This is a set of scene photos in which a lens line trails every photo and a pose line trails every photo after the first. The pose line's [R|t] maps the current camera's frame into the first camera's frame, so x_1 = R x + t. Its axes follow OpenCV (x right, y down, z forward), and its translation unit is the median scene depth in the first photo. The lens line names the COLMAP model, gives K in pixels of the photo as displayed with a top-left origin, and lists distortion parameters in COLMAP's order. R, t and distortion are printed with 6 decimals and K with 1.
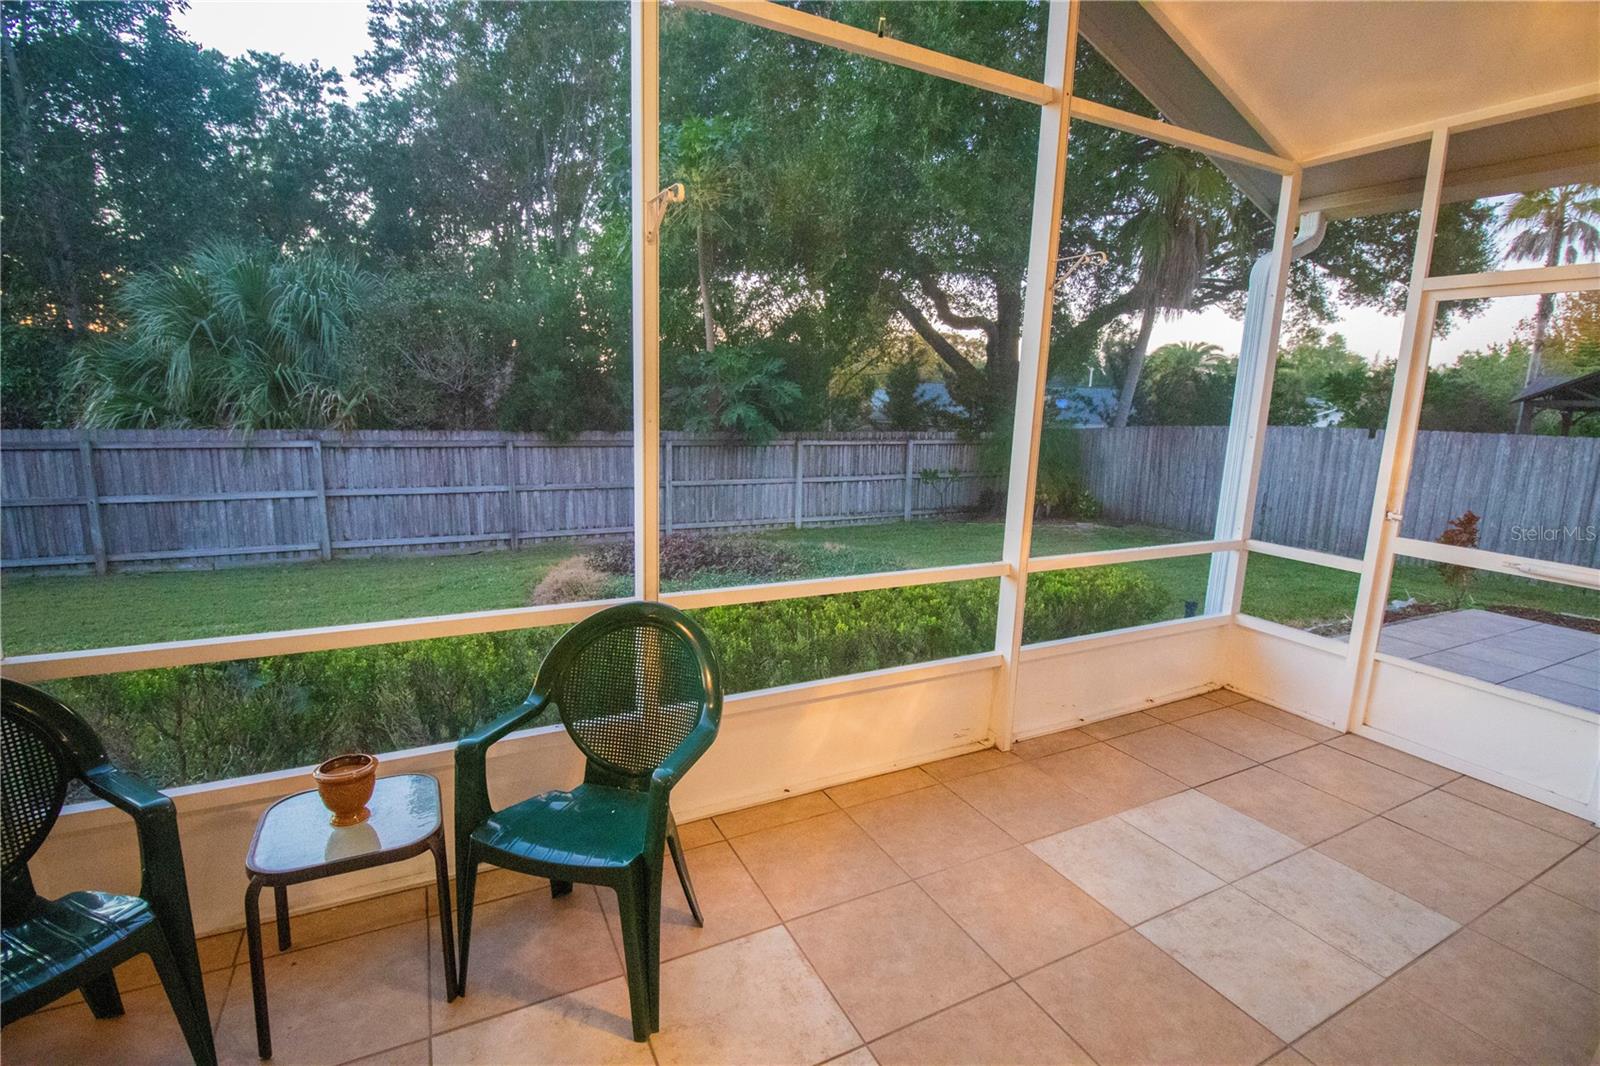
lens RADIAL K [[739.2, 0, 799.0], [0, 739.2, 536.3], [0, 0, 1]] dist [-0.001948, -0.011367]
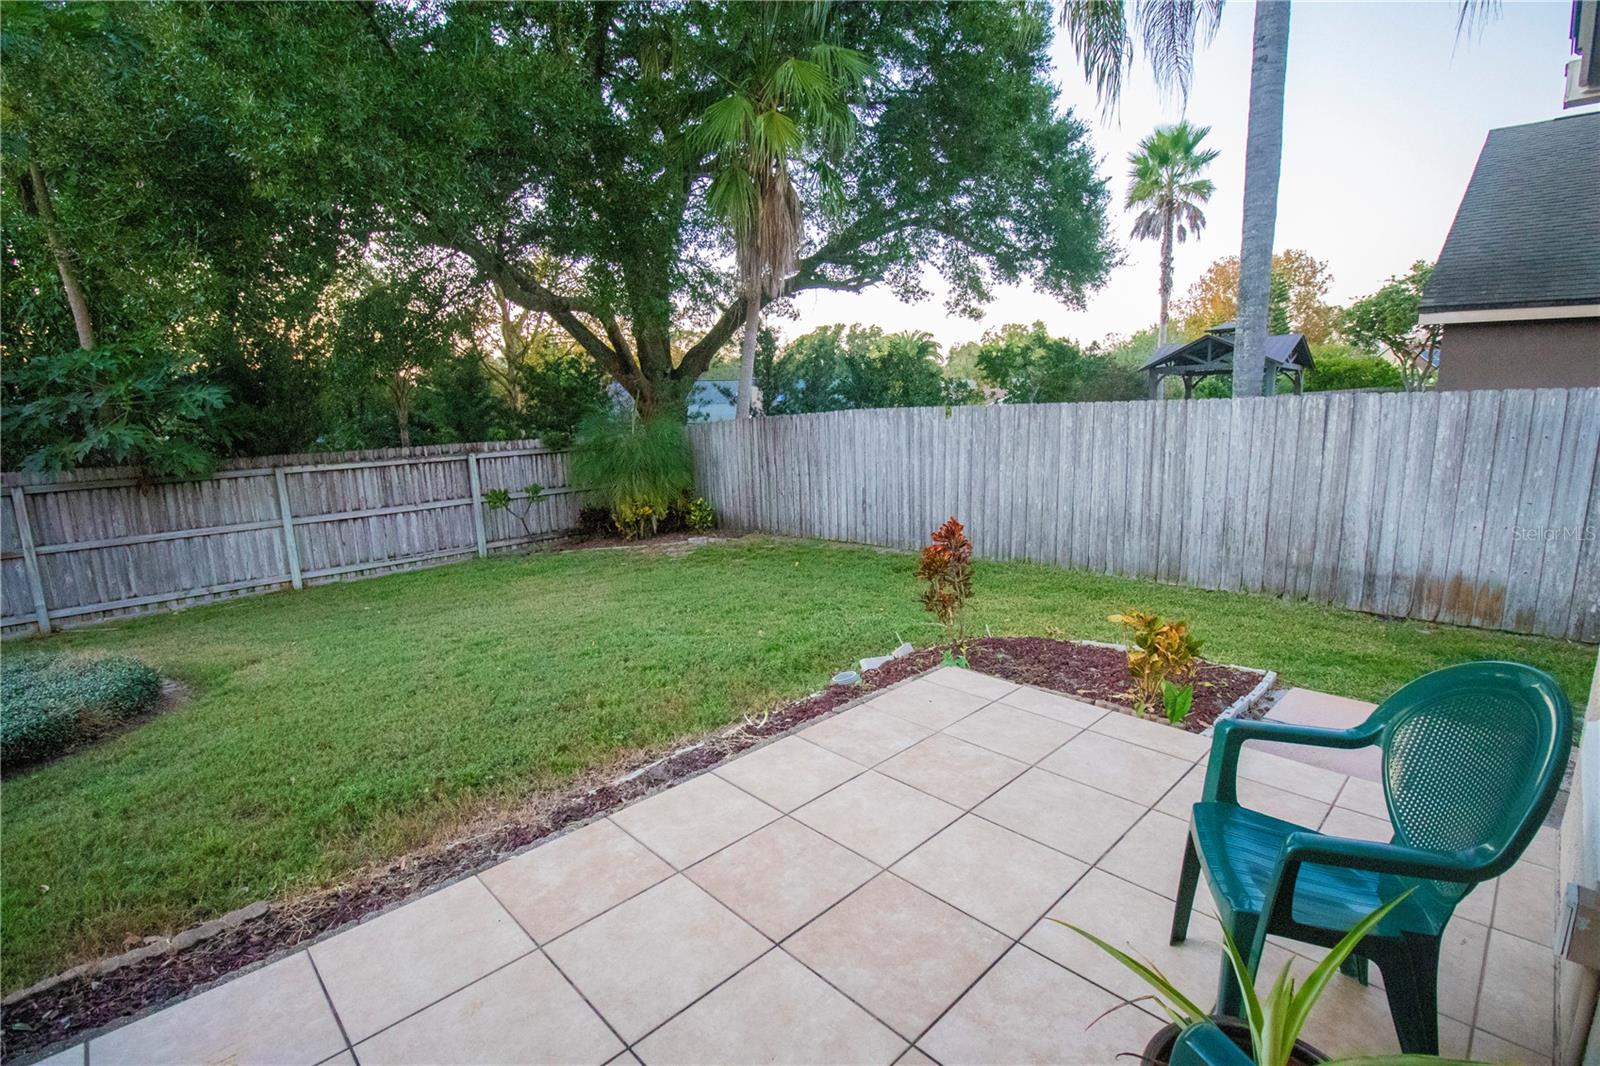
lens RADIAL K [[739.2, 0, 800.6], [0, 739.2, 531.5], [0, 0, 1]] dist [-0.001948, -0.011367]
pose [[0.955273, -0.103867, 0.276885, 0.264250], [0.105825, 0.994353, 0.007904, -0.018725], [-0.276143, 0.021751, 0.960871, 0.162916]]
